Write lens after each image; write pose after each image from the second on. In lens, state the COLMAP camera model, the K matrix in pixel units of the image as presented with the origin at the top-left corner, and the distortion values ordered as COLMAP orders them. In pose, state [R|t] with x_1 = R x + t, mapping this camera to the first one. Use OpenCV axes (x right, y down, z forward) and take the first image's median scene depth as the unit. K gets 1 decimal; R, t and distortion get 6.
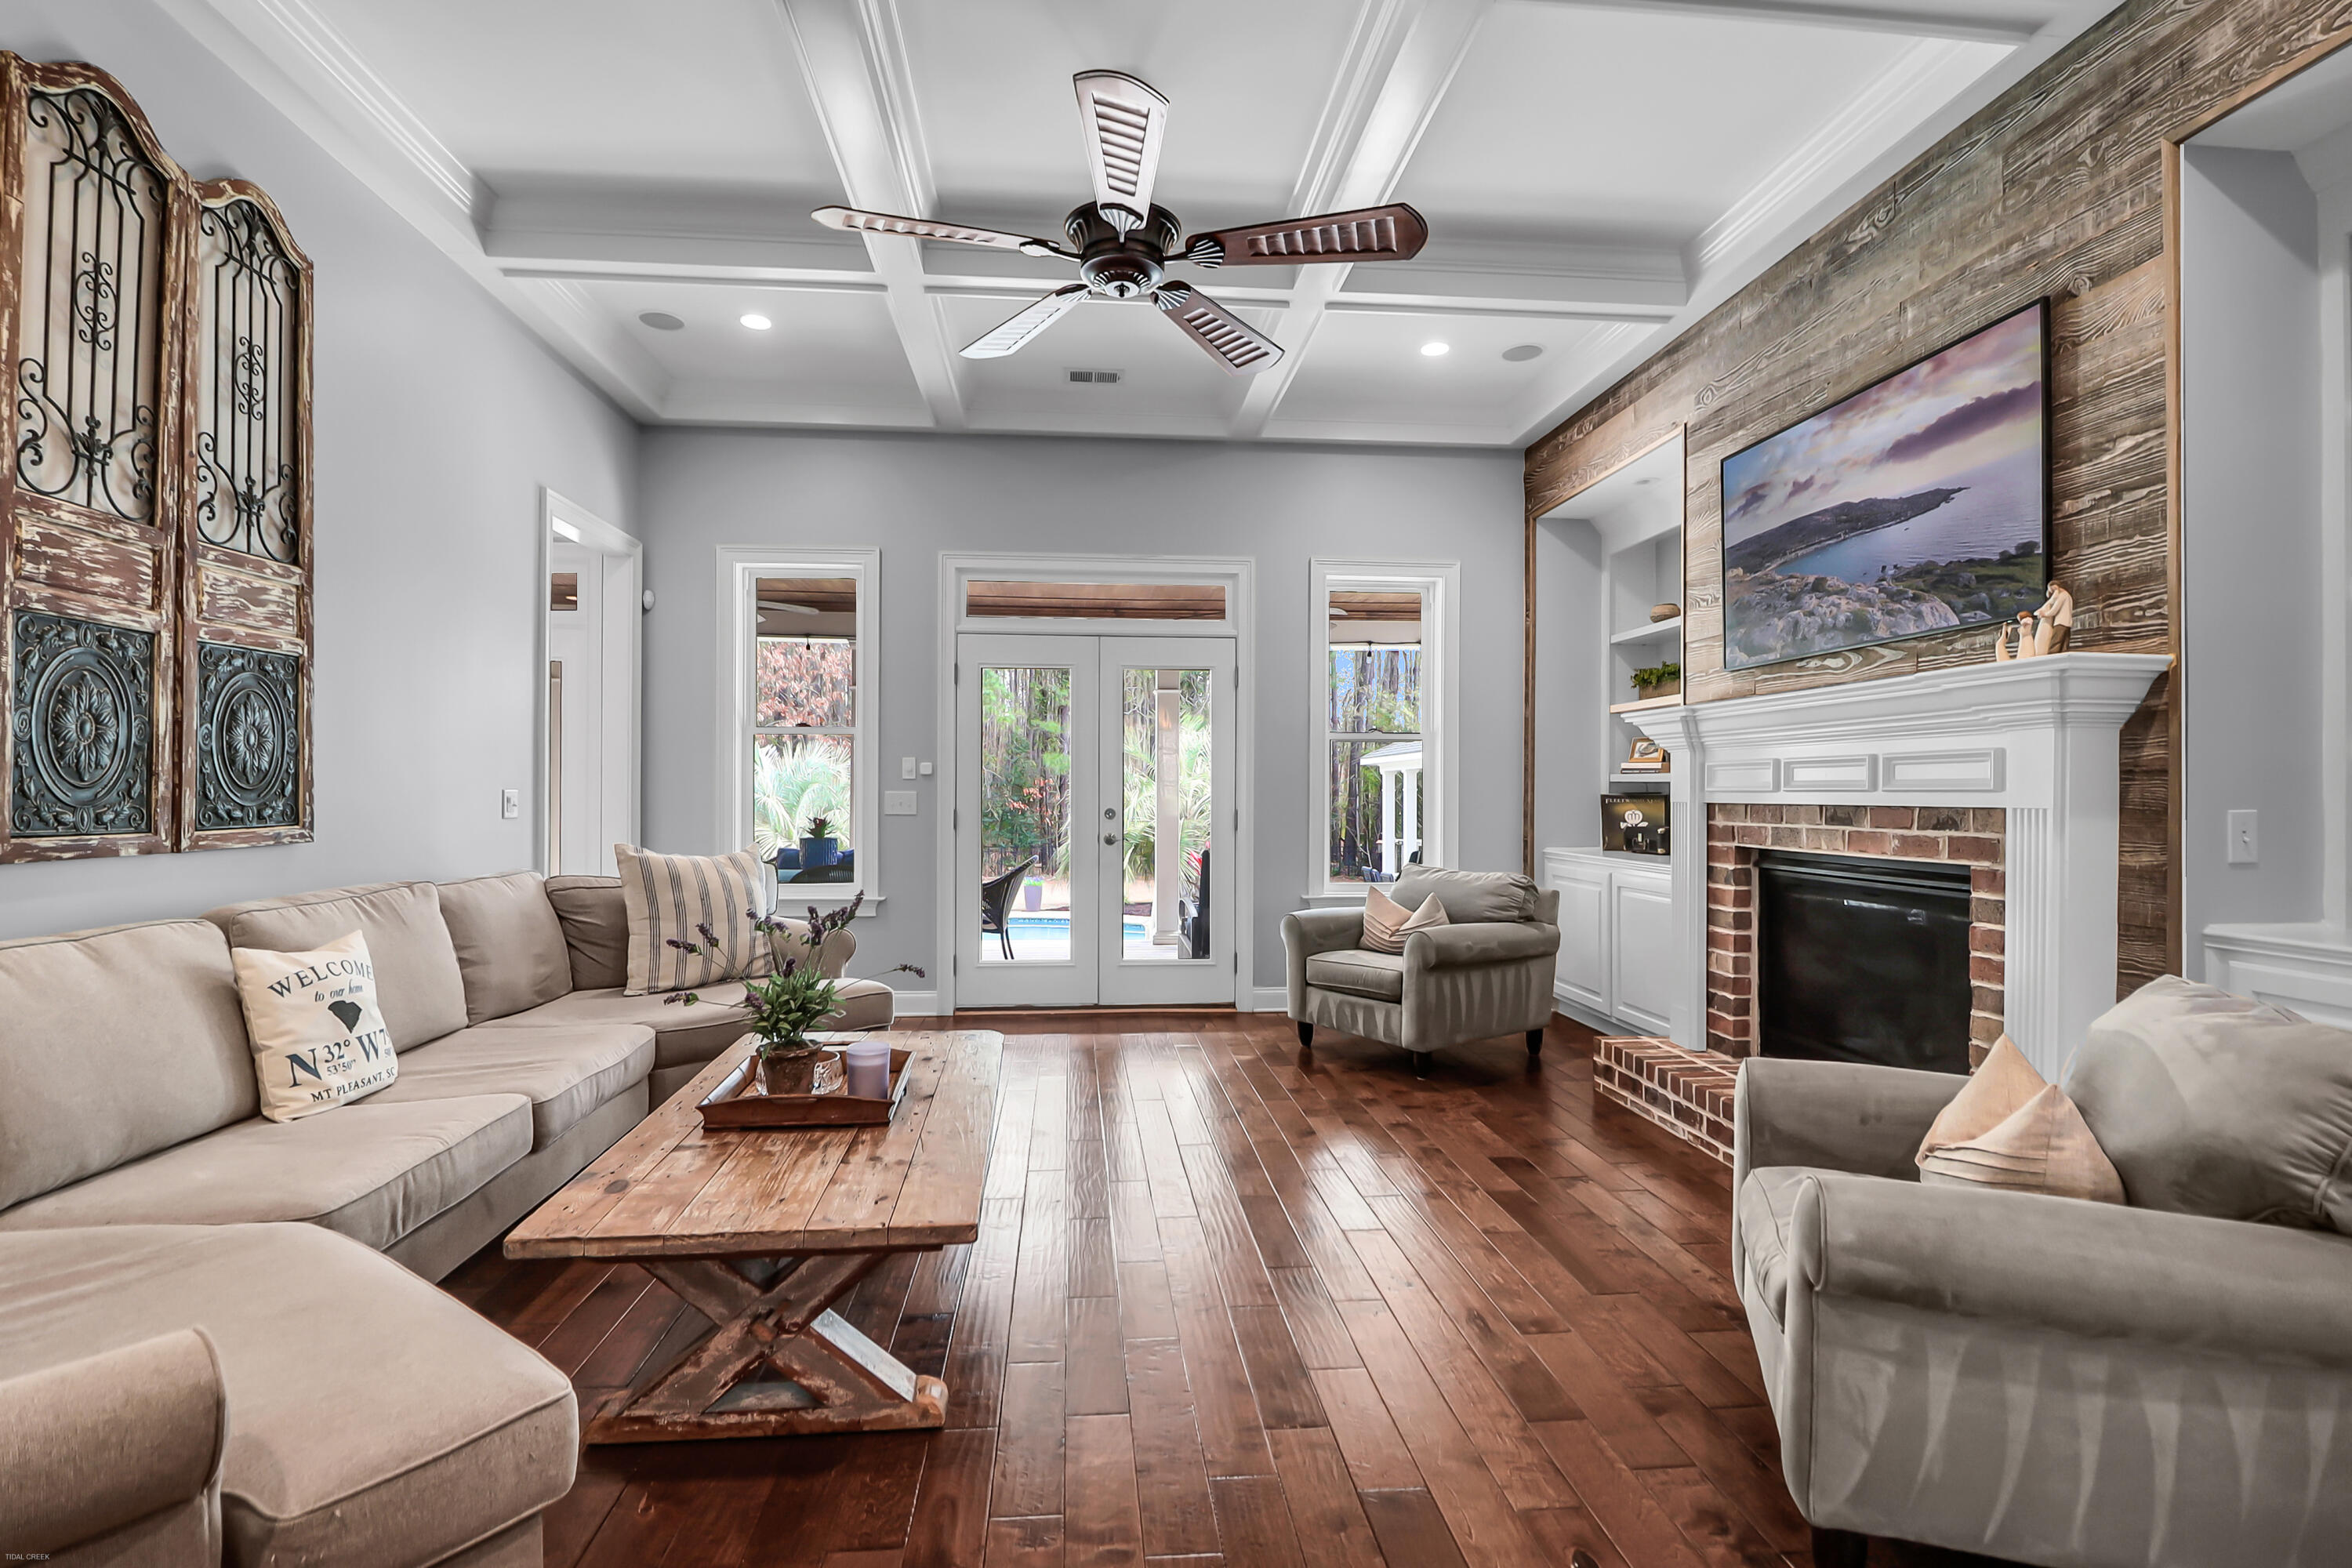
lens RADIAL K [[1132.5, 0, 1175.9], [0, 1132.5, 782.4], [0, 0, 1]] dist [-0.001002, -0.000413]
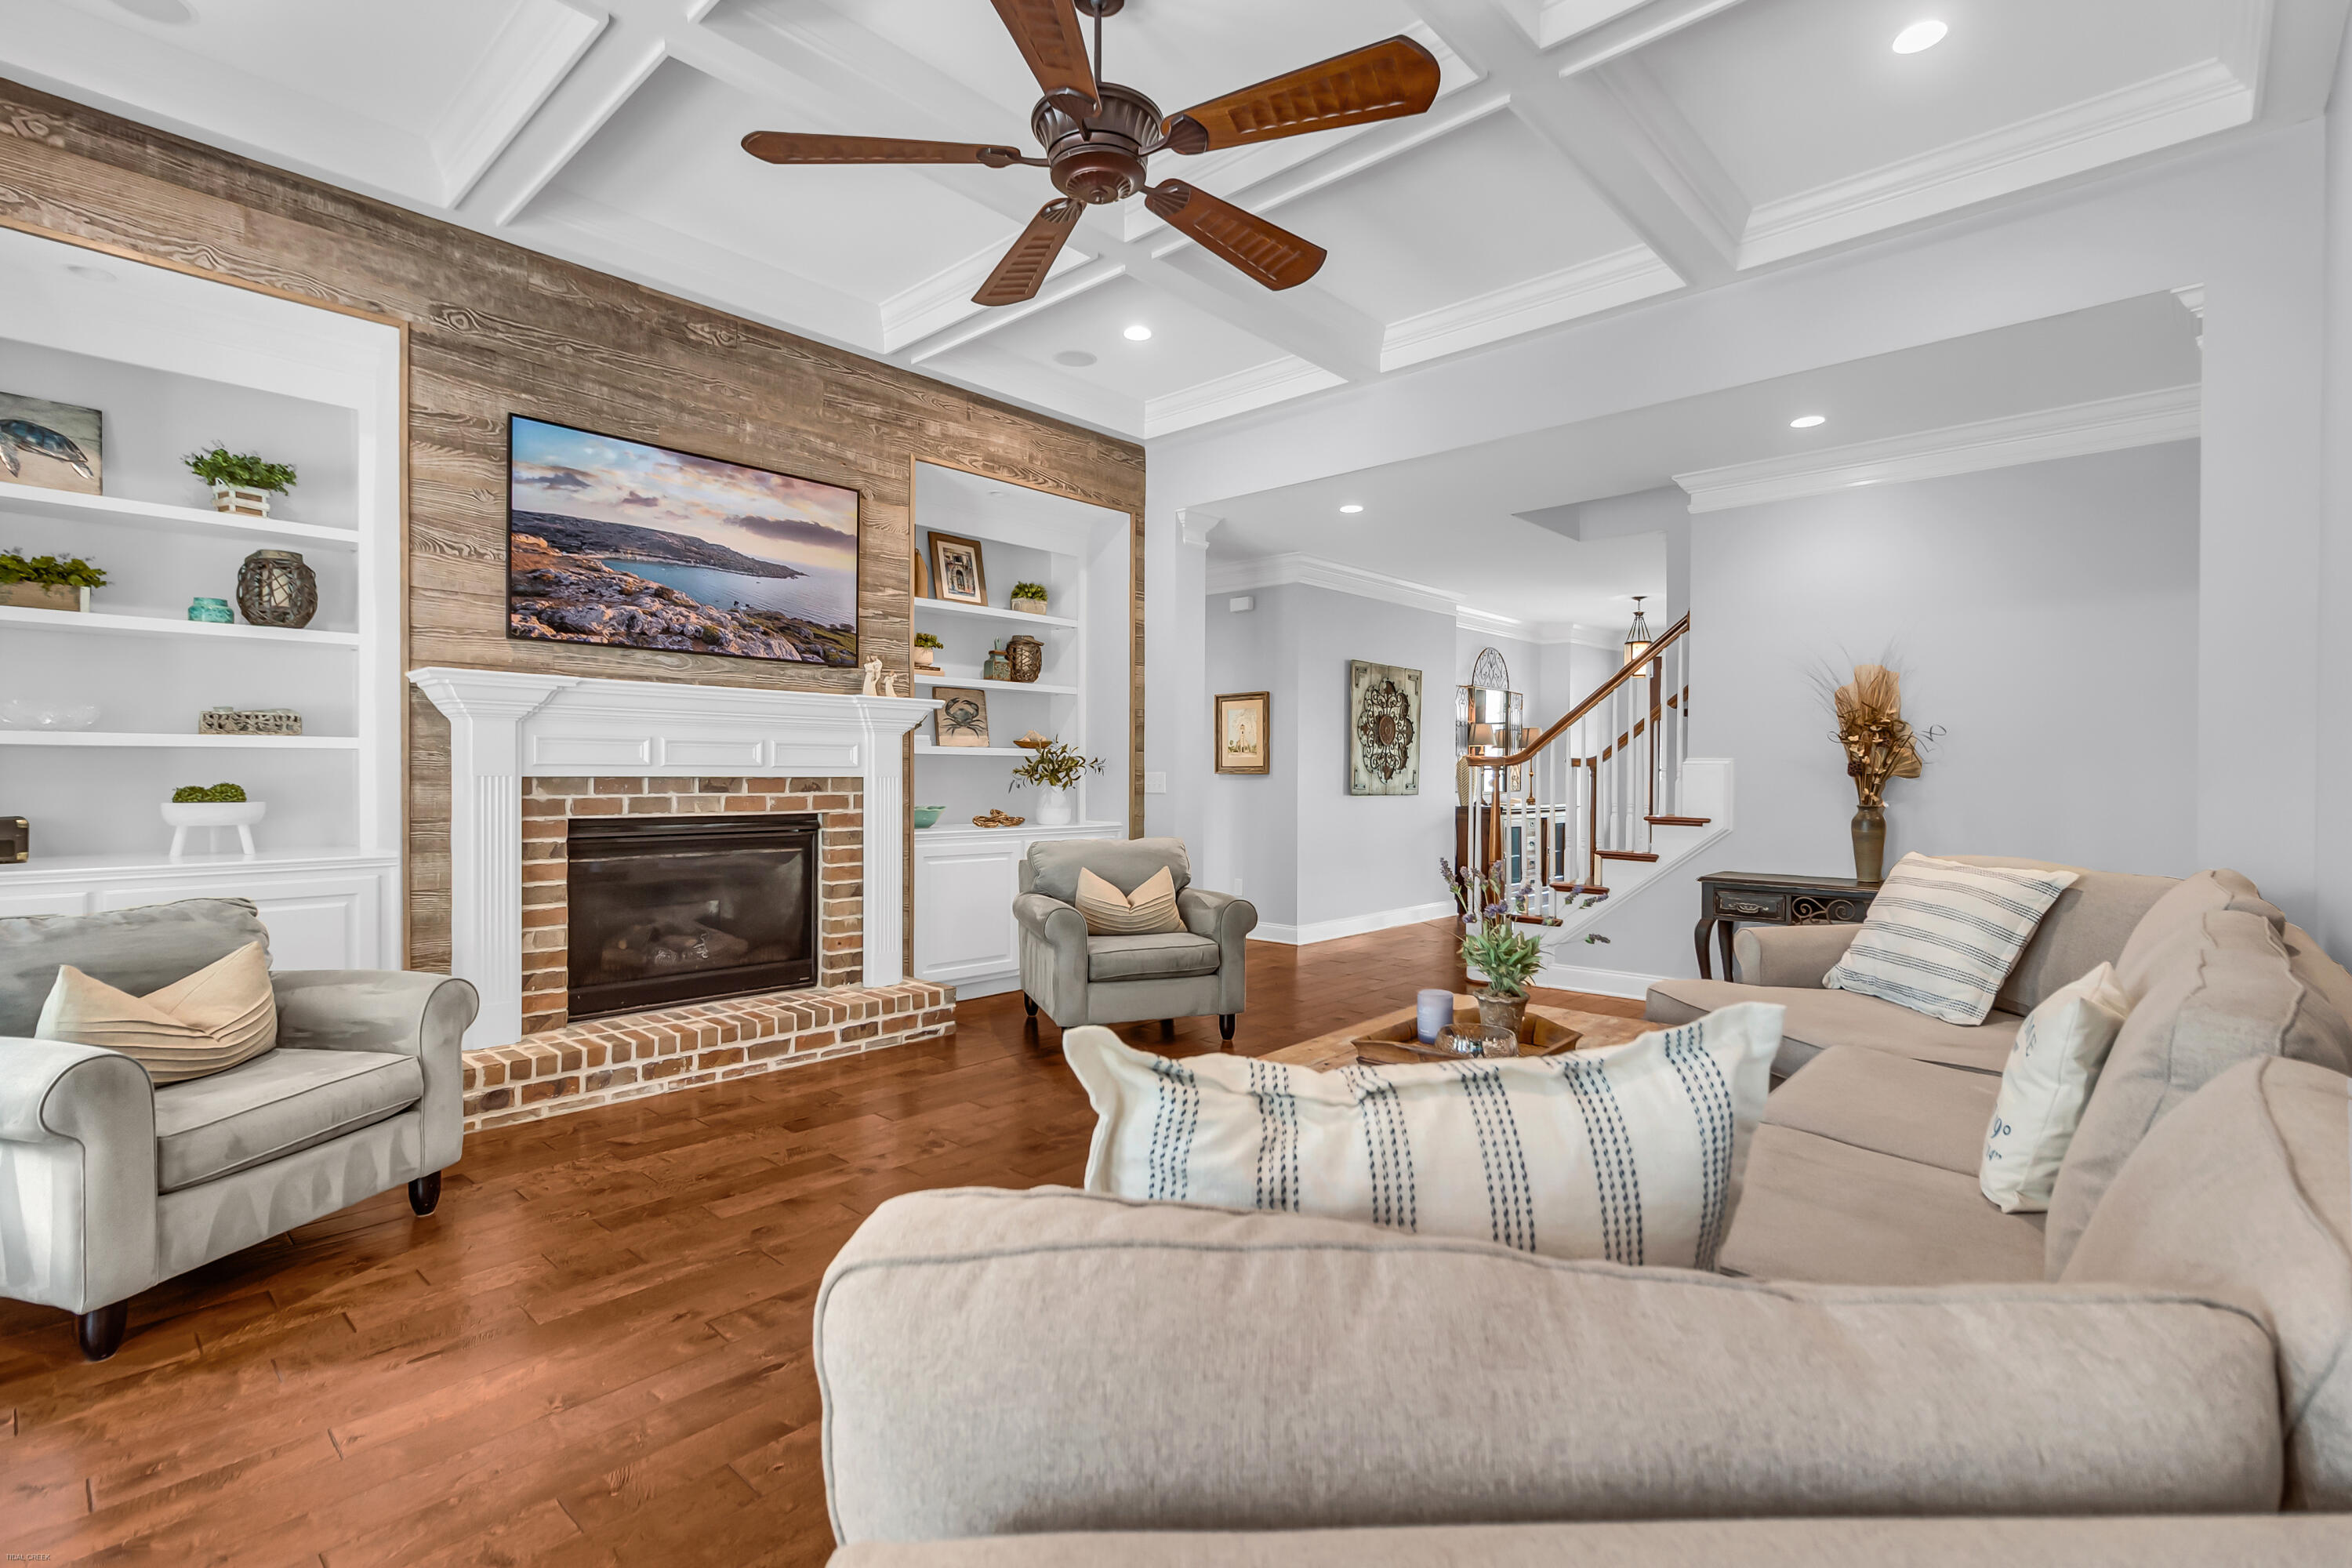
lens RADIAL K [[1097.9, 0, 1150.8], [0, 1097.9, 783.6], [0, 0, 1]] dist [0.001234, 0.000132]
pose [[-0.666376, -0.014286, 0.745479, -0.764367], [-0.014076, 0.999879, 0.006579, 0.013911], [-0.745483, -0.006109, -0.666496, 1.653217]]
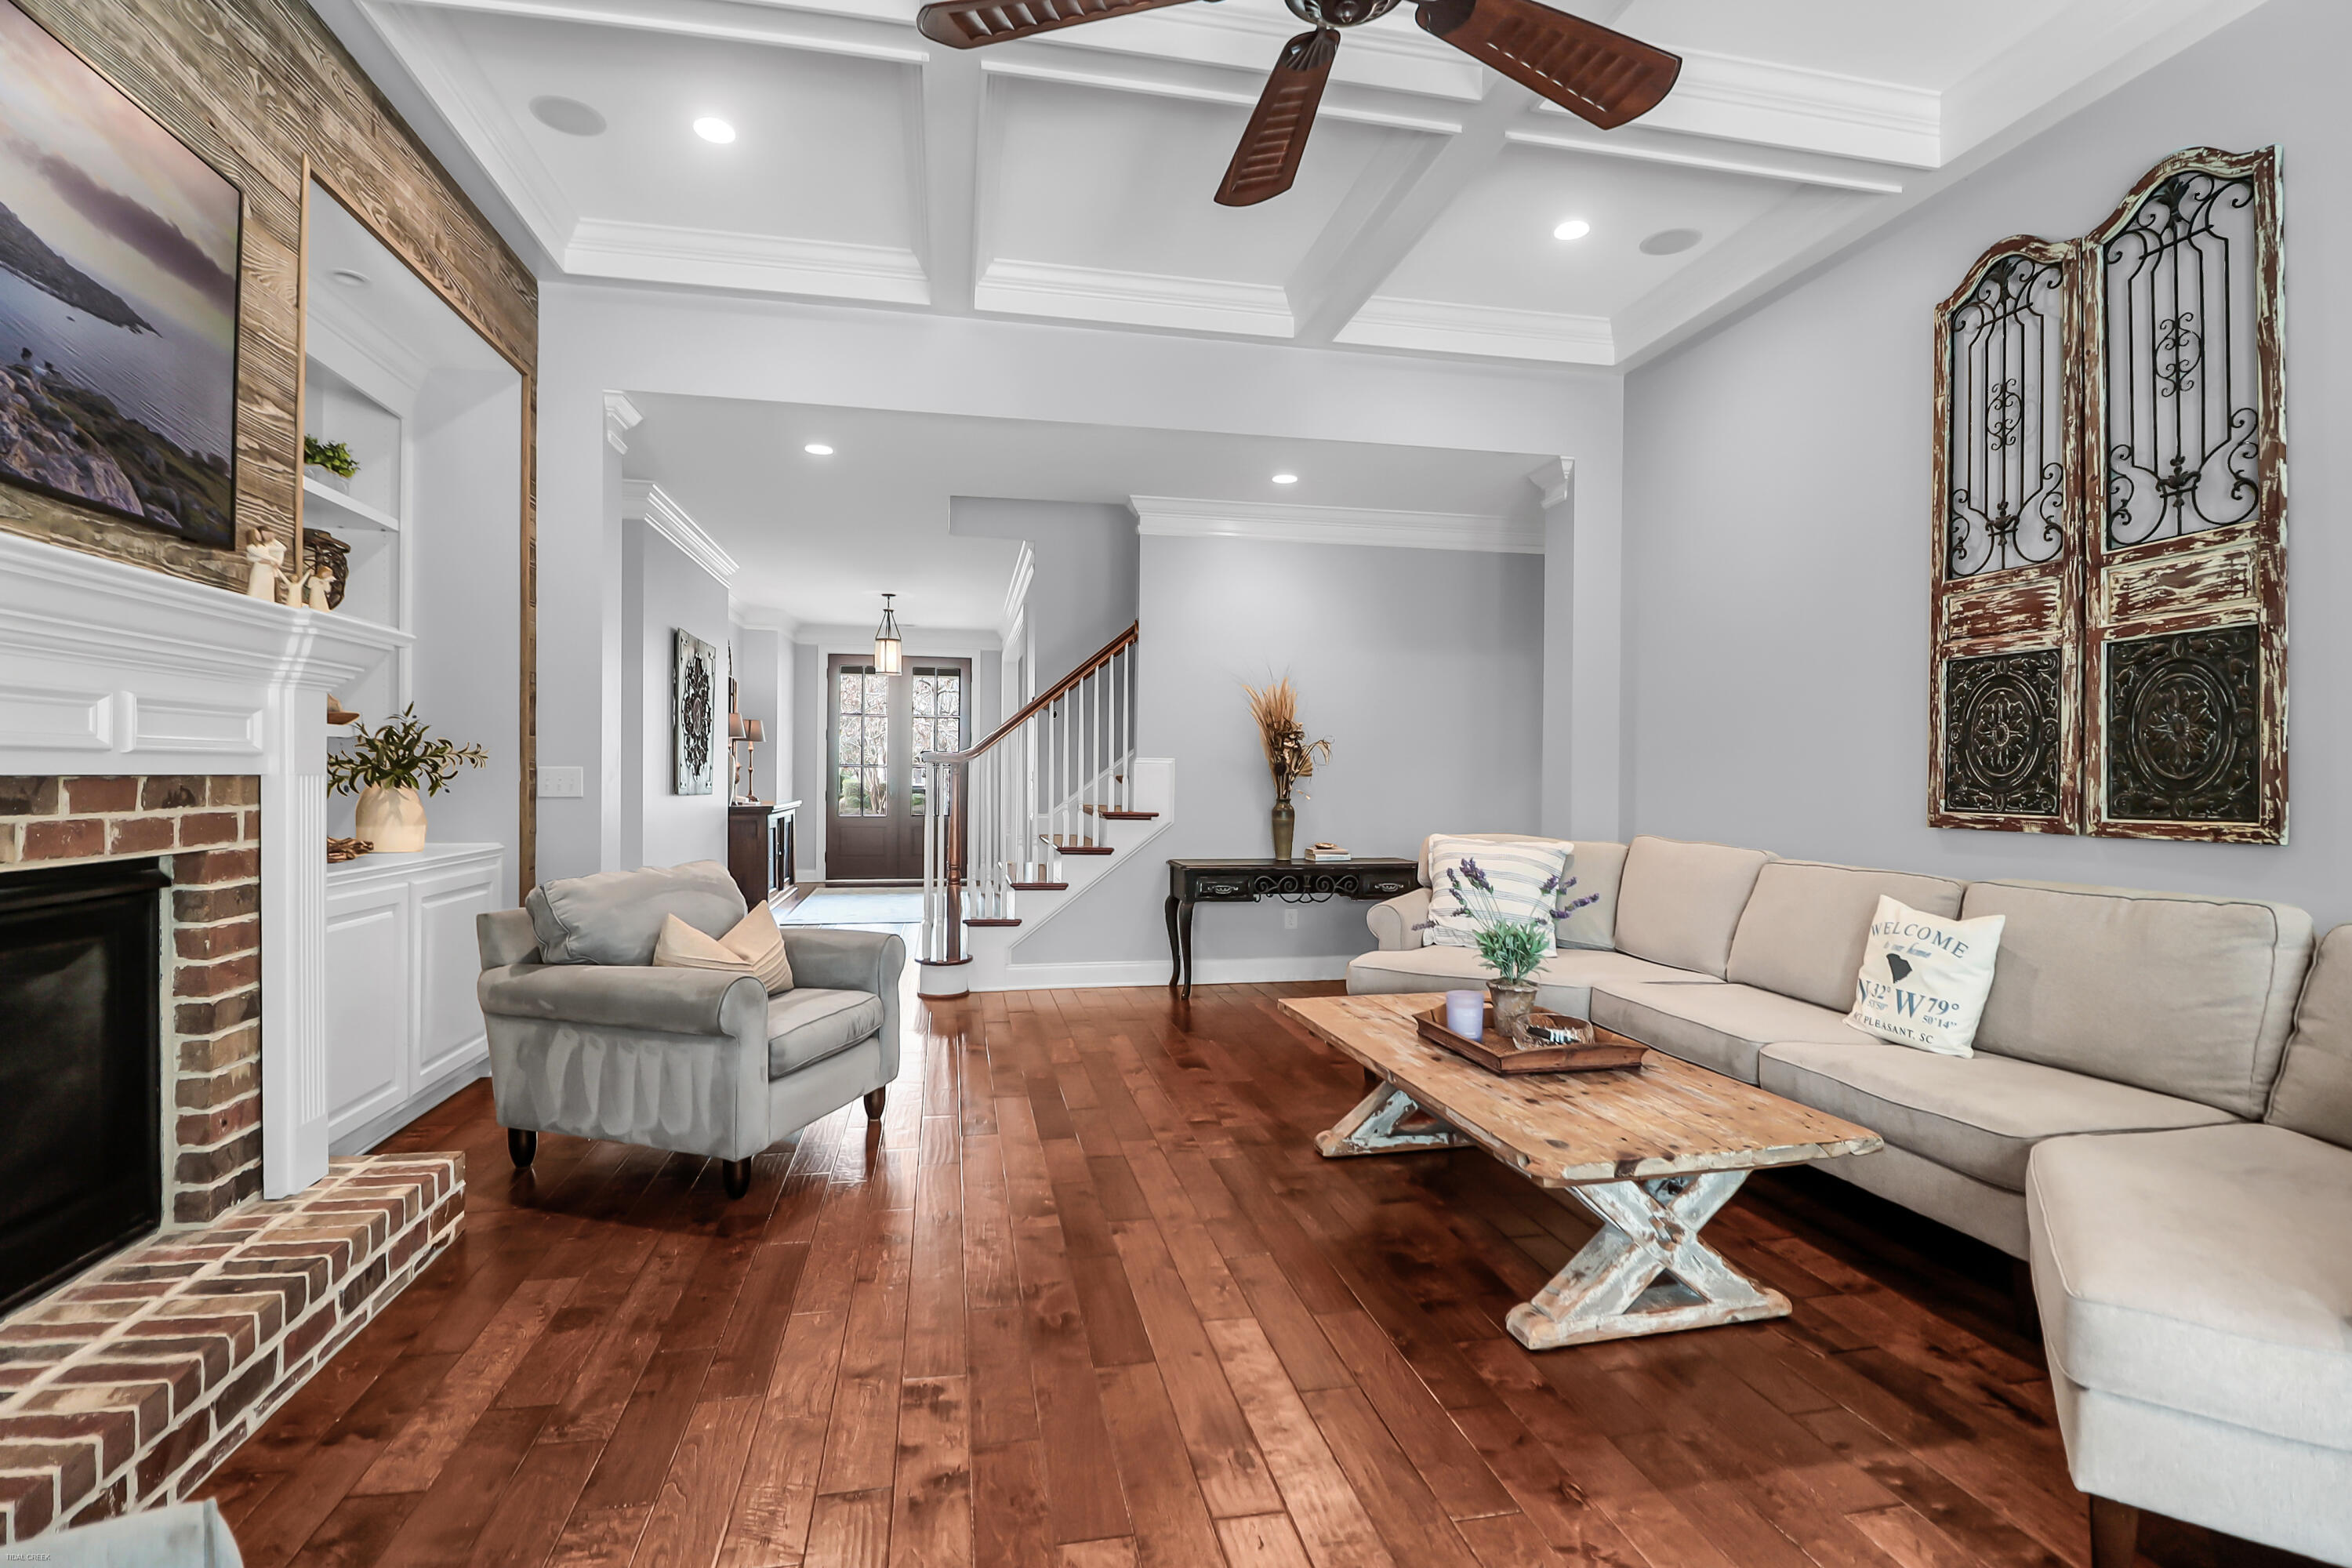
lens RADIAL K [[1095.3, 0, 1176.0], [0, 1095.3, 784.0], [0, 0, 1]] dist [-0.000310, -0.012768]
pose [[-0.993760, -0.012244, -0.110866, 0.124614], [-0.012147, 0.999925, -0.001549, 0.020579], [0.110876, -0.000193, -0.993834, 1.746007]]
